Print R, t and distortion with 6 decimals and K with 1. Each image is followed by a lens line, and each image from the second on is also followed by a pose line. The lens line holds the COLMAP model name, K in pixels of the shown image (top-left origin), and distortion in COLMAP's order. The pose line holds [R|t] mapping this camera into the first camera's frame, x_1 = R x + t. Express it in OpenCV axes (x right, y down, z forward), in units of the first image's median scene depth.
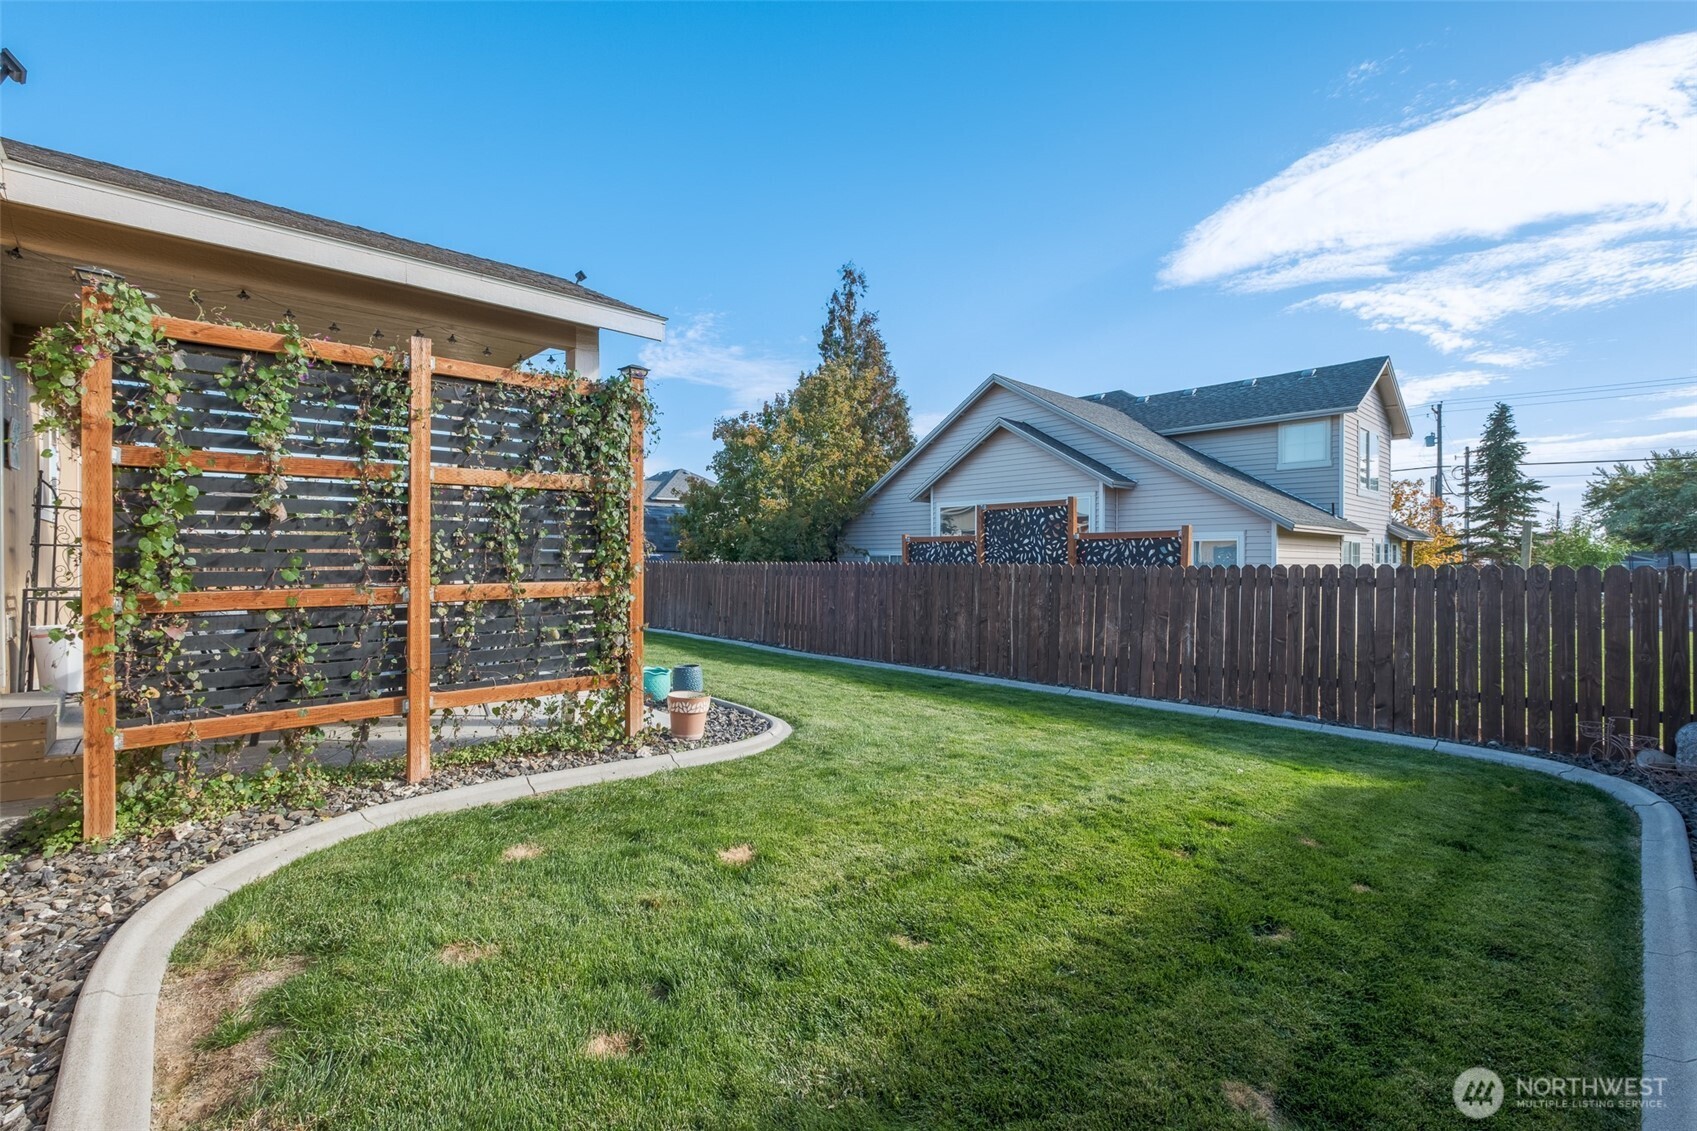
lens RADIAL K [[740.5, 0, 851.0], [0, 740.5, 556.6], [0, 0, 1]] dist [-0.014461, 0.002786]
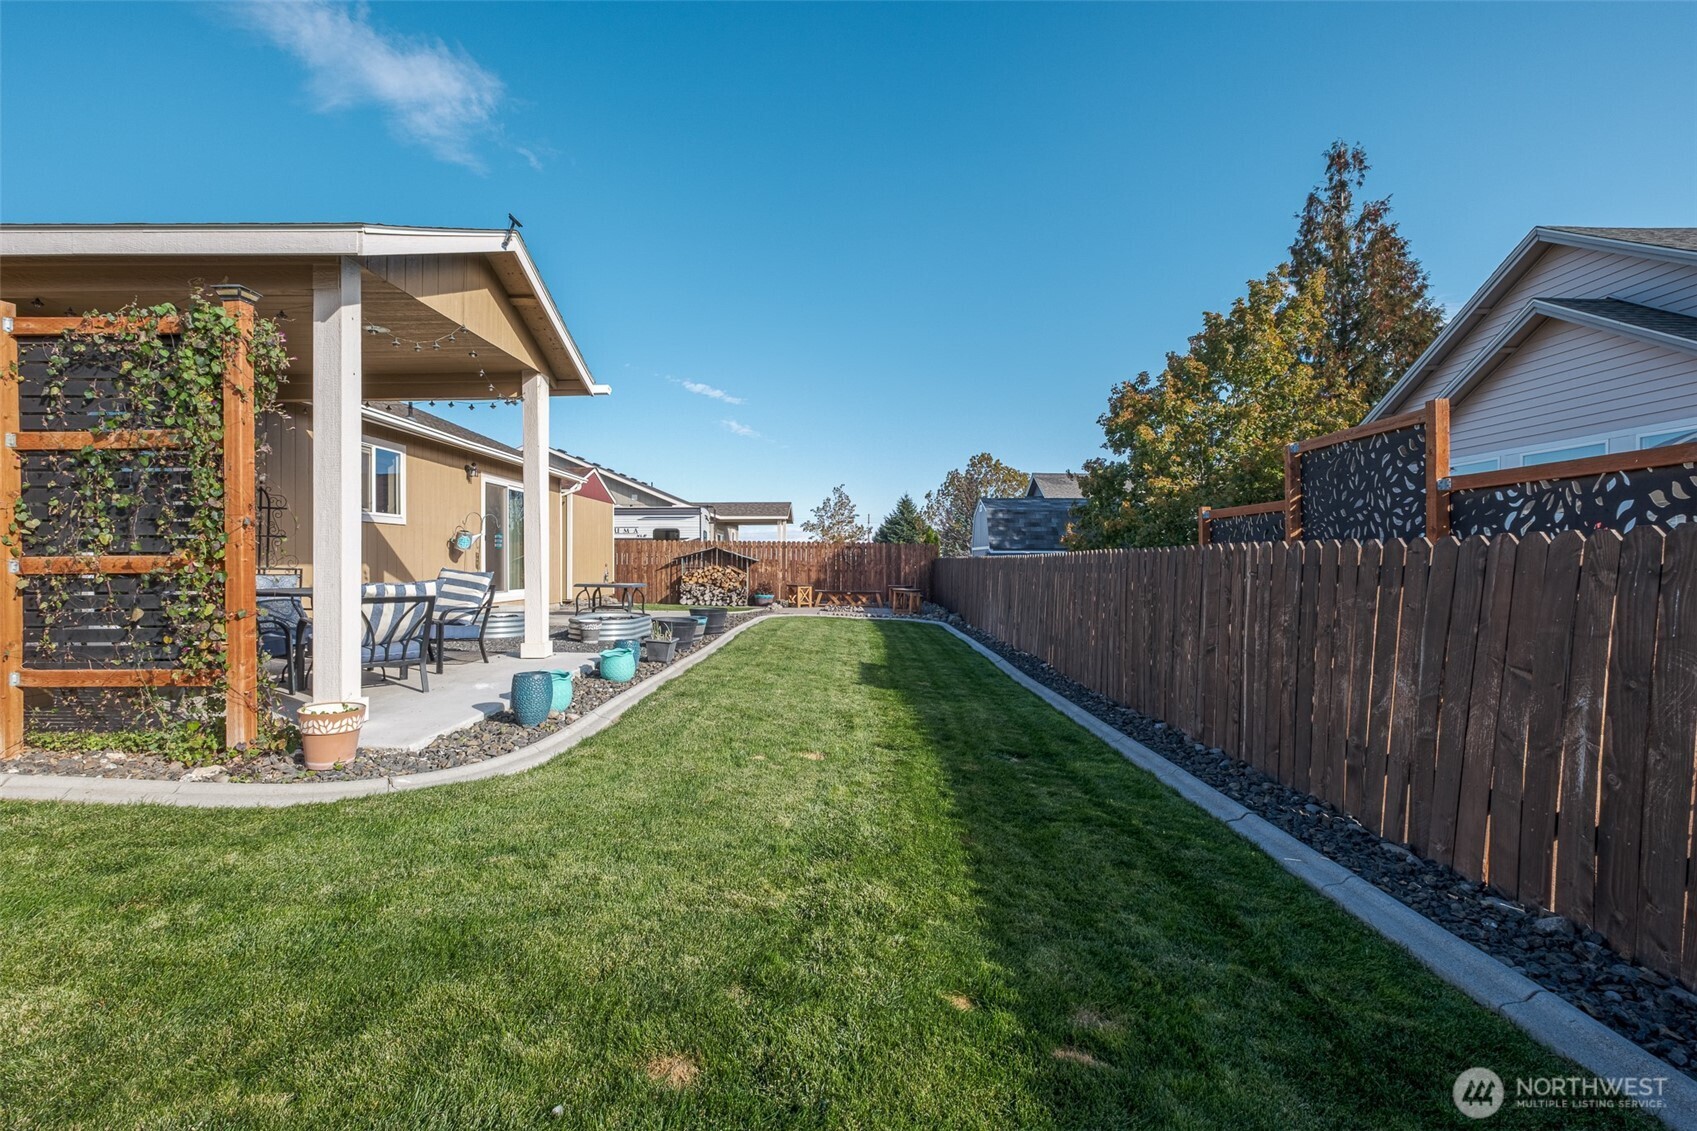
lens RADIAL K [[740.5, 0, 850.3], [0, 740.5, 559.9], [0, 0, 1]] dist [-0.014461, 0.002786]
pose [[0.733725, -0.005650, -0.679423, 0.326525], [0.004112, 0.999984, -0.003875, 0.019355], [0.679434, 0.000049, 0.733736, 0.387407]]
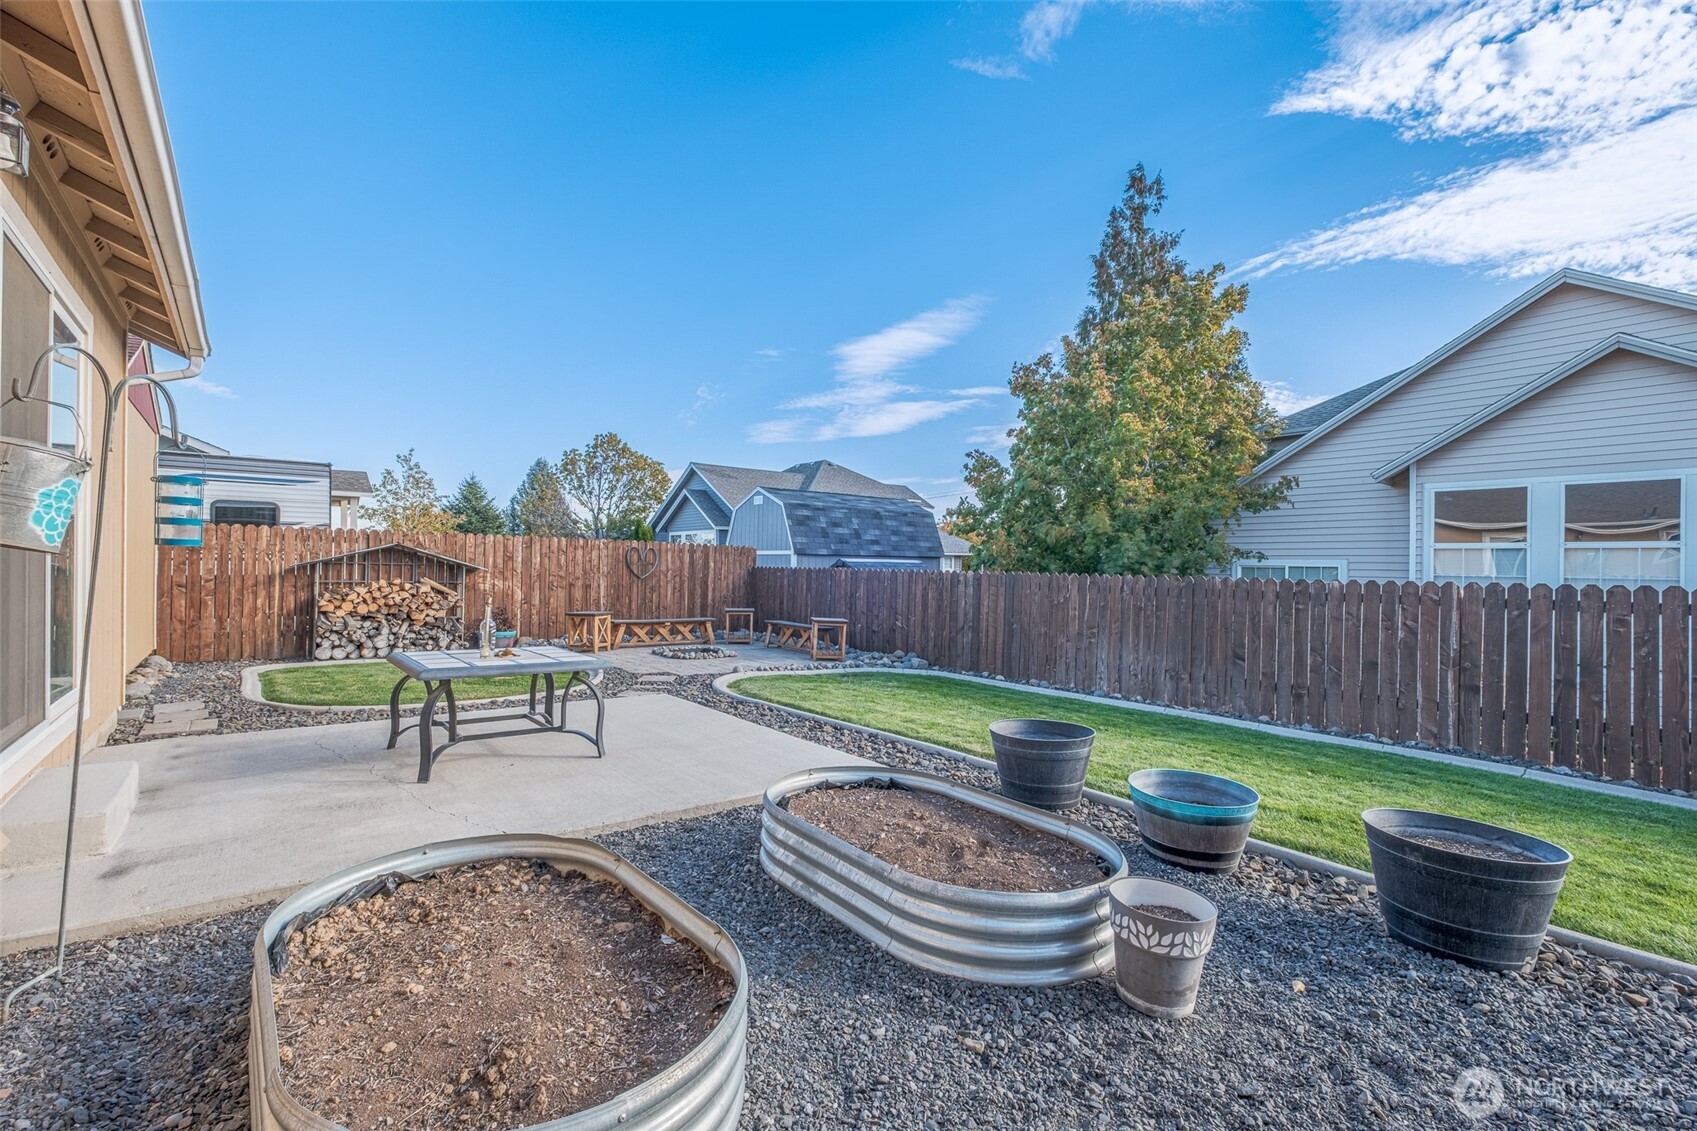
lens RADIAL K [[740.5, 0, 857.9], [0, 740.5, 562.3], [0, 0, 1]] dist [-0.014461, 0.002786]
pose [[0.997593, 0.008277, -0.068843, -0.564026], [-0.008342, 0.999965, -0.000650, -0.001748], [0.068835, 0.001223, 0.997627, 0.621666]]
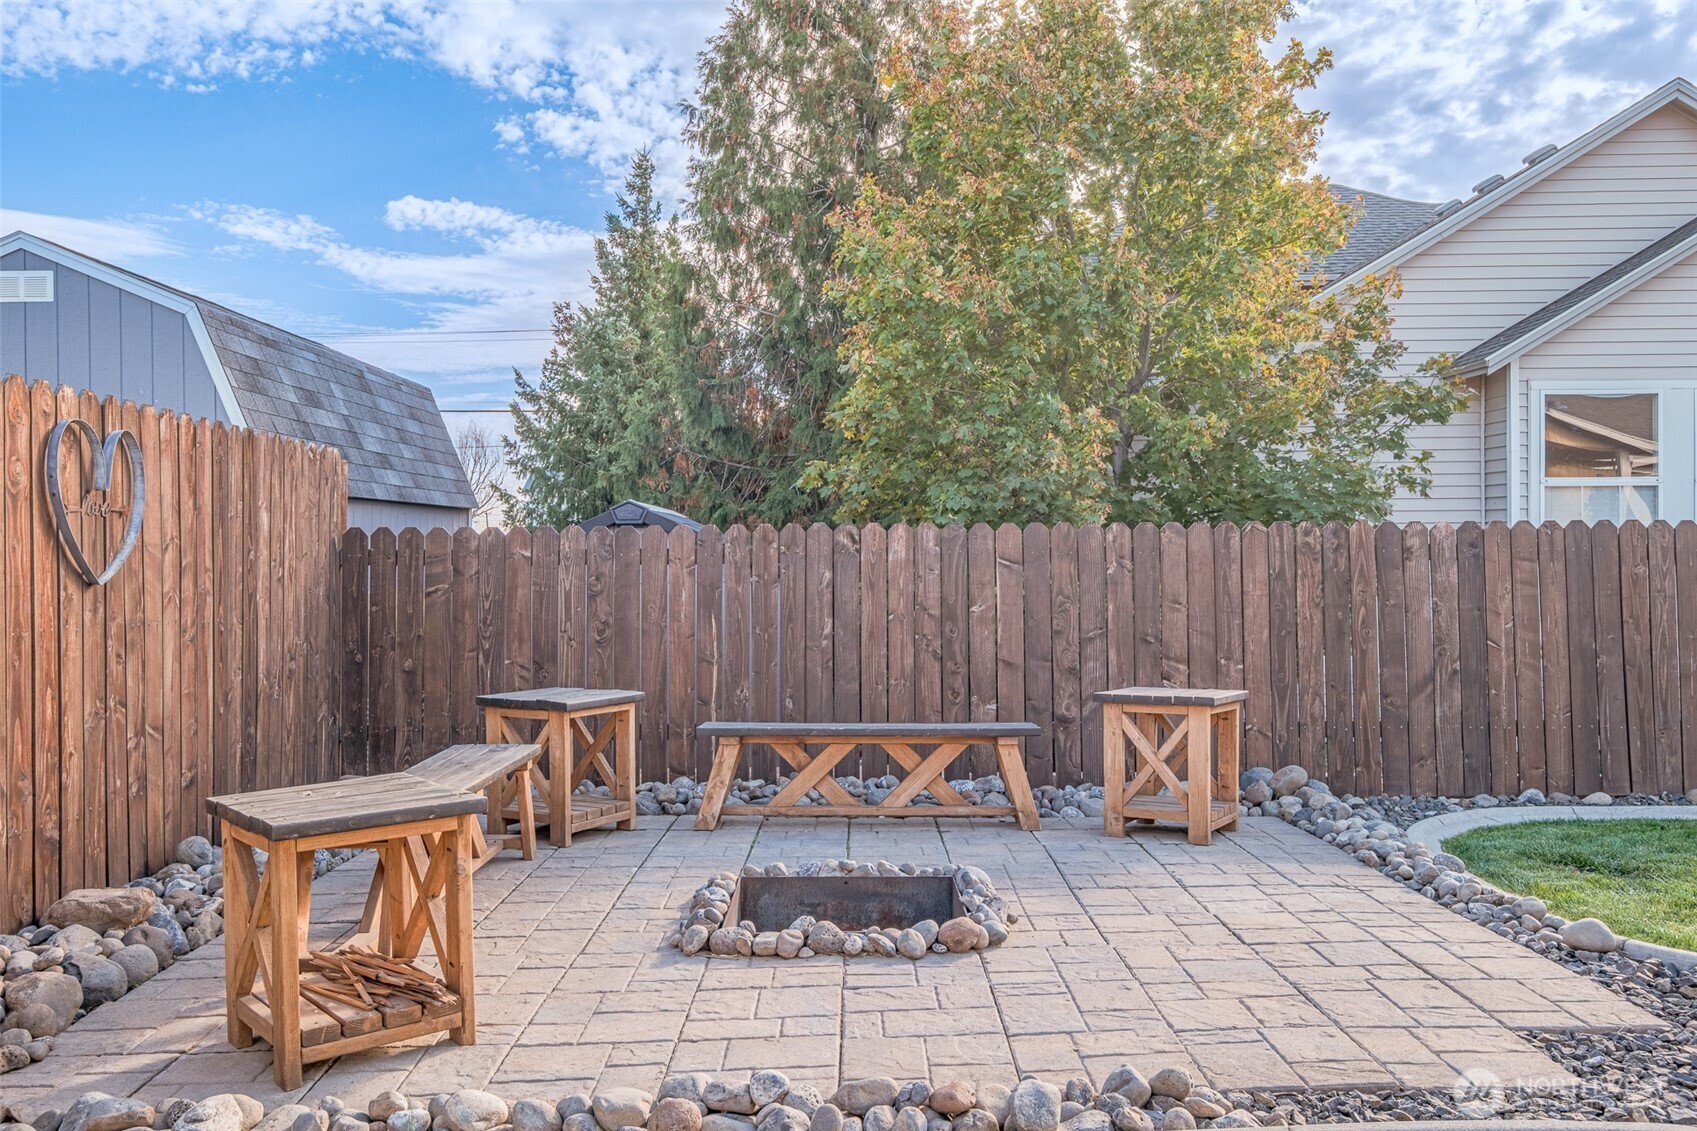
lens RADIAL K [[1384.5, 0, 848.6], [0, 1384.5, 560.1], [0, 0, 1]] dist [-0.007222, -0.001868]
pose [[0.664357, -0.018909, 0.747177, -1.187313], [0.006500, 0.999788, 0.019522, 0.011213], [-0.747387, -0.008113, 0.664339, 1.387507]]
